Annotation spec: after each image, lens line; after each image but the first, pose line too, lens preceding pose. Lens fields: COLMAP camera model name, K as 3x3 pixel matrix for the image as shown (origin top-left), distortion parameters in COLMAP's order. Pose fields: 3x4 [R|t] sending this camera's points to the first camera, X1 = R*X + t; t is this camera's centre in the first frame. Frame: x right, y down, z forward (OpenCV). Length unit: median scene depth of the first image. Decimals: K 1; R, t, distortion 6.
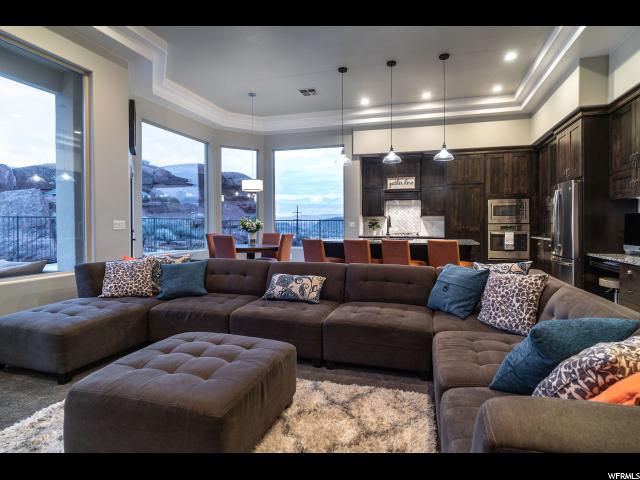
lens RADIAL K [[339.3, 0, 330.6], [0, 339.3, 223.6], [0, 0, 1]] dist [0.000228, 0.000119]
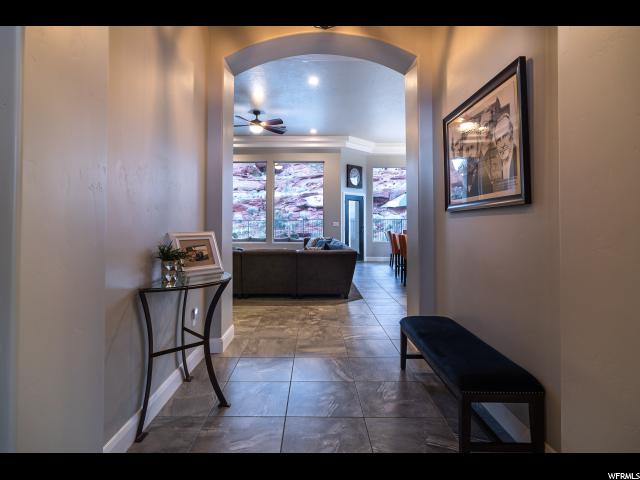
lens RADIAL K [[341.7, 0, 309.5], [0, 341.7, 216.6], [0, 0, 1]] dist [0.000318, 0.000049]
pose [[0.286957, -0.017121, -0.957790, 0.909064], [-0.003358, 0.999816, -0.018878, -0.001222], [0.957938, 0.008633, 0.286847, 0.115594]]
